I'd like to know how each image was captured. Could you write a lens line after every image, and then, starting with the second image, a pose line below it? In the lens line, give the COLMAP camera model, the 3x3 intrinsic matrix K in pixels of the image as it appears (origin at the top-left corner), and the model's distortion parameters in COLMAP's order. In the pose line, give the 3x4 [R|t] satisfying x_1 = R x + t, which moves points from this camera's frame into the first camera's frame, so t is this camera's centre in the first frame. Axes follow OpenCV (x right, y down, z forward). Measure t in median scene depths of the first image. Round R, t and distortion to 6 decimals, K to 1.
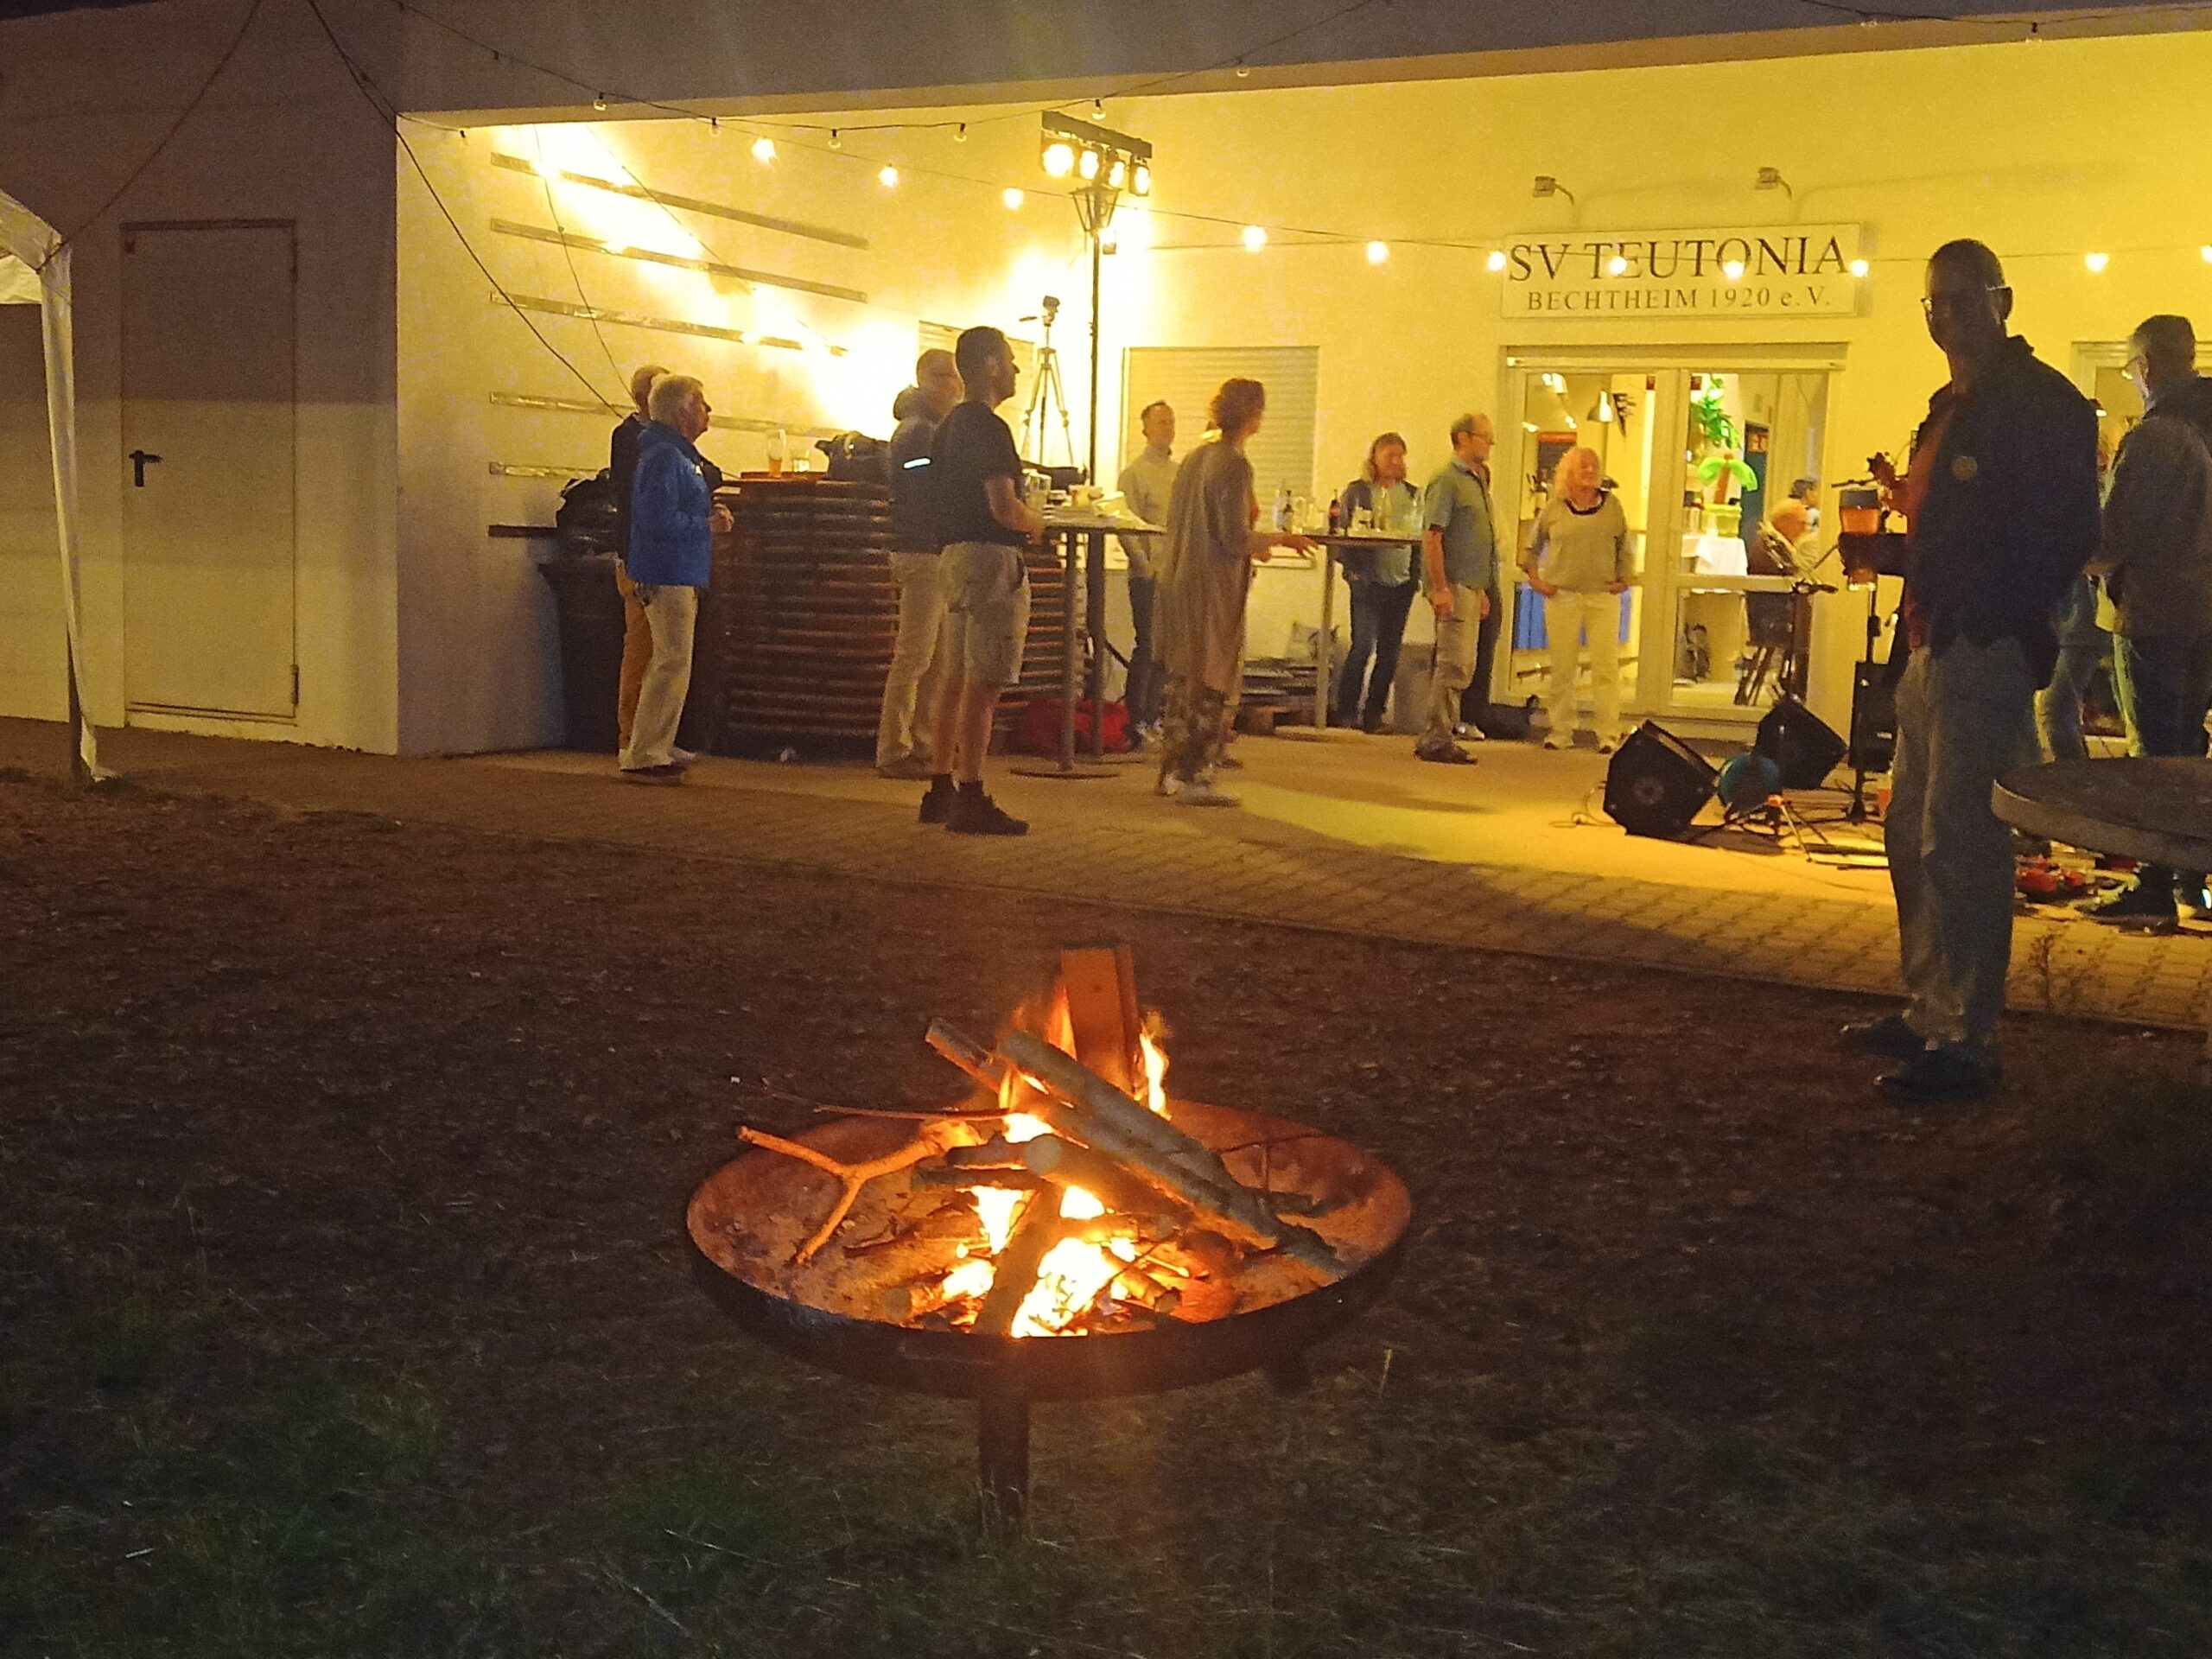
lens RADIAL K [[2462.1, 0, 1108.4], [0, 2462.1, 822.1], [0, 0, 1]] dist [0.063966, 0.000000]
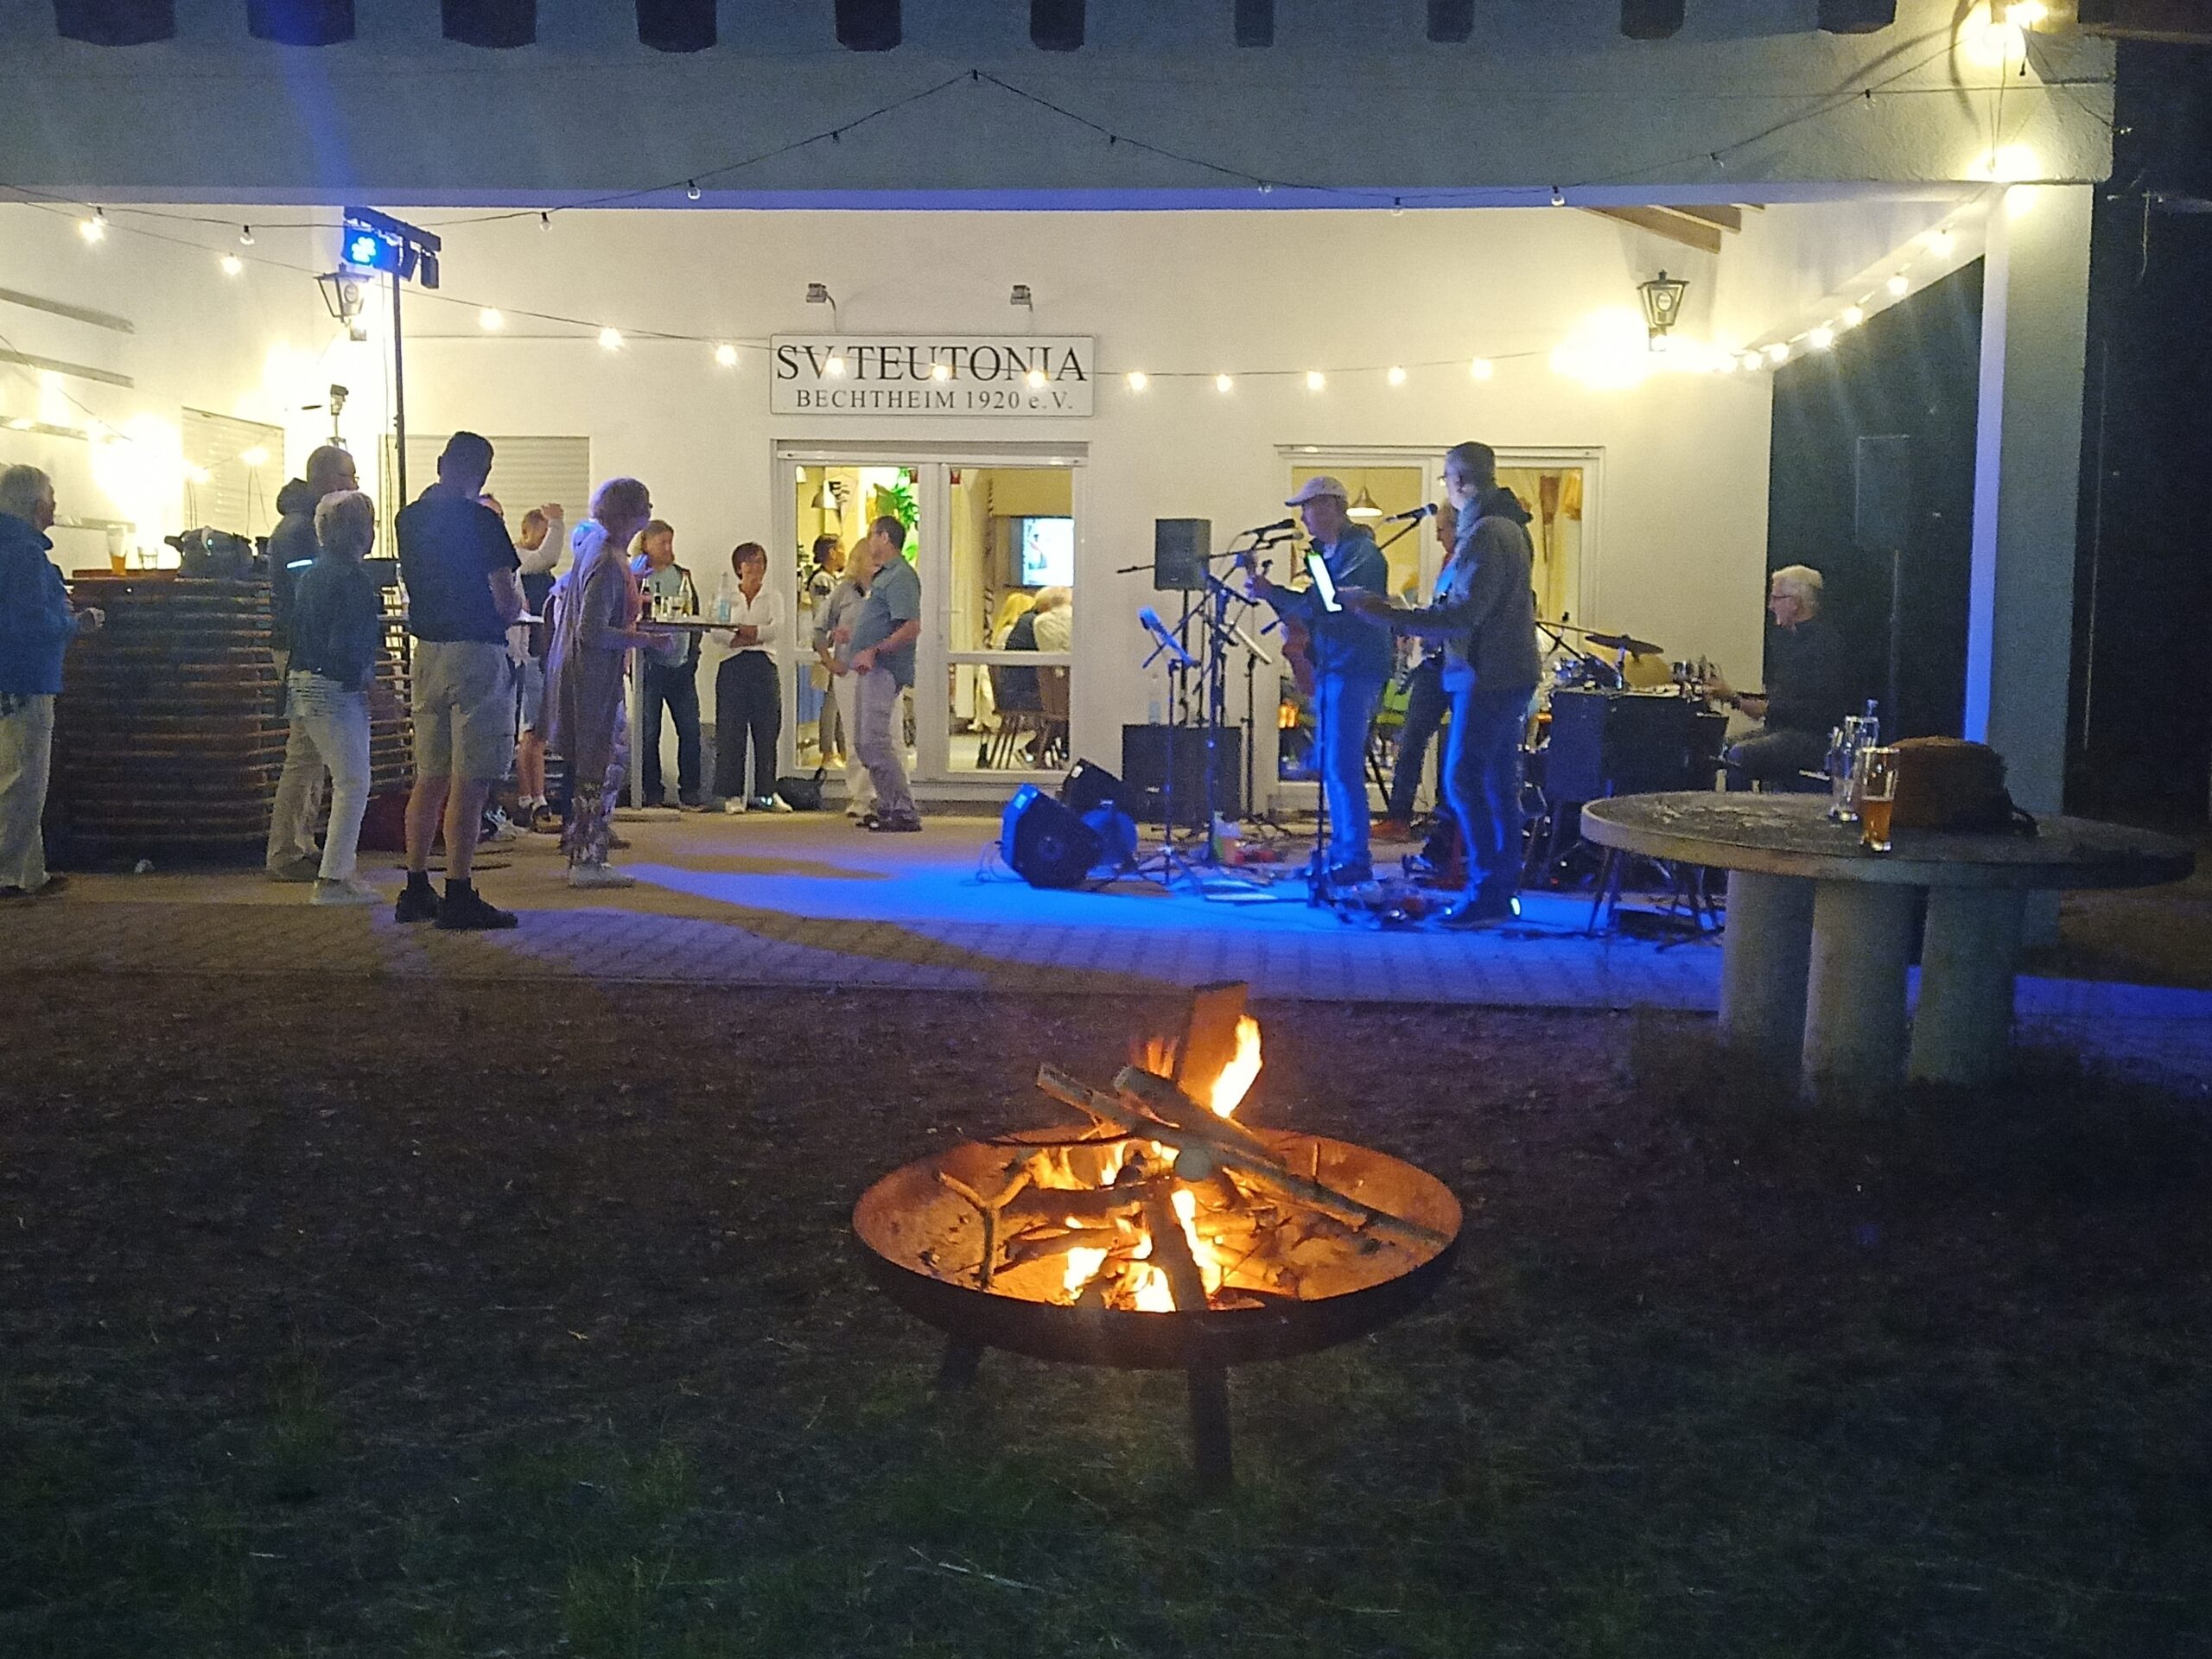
lens RADIAL K [[2462.1, 0, 1114.1], [0, 2462.1, 837.8], [0, 0, 1]] dist [0.063966, 0.000000]
pose [[0.918760, -0.057076, 0.390668, -0.163542], [0.065575, 0.997812, -0.008437, -0.005317], [-0.389332, 0.033370, 0.920493, -0.030036]]
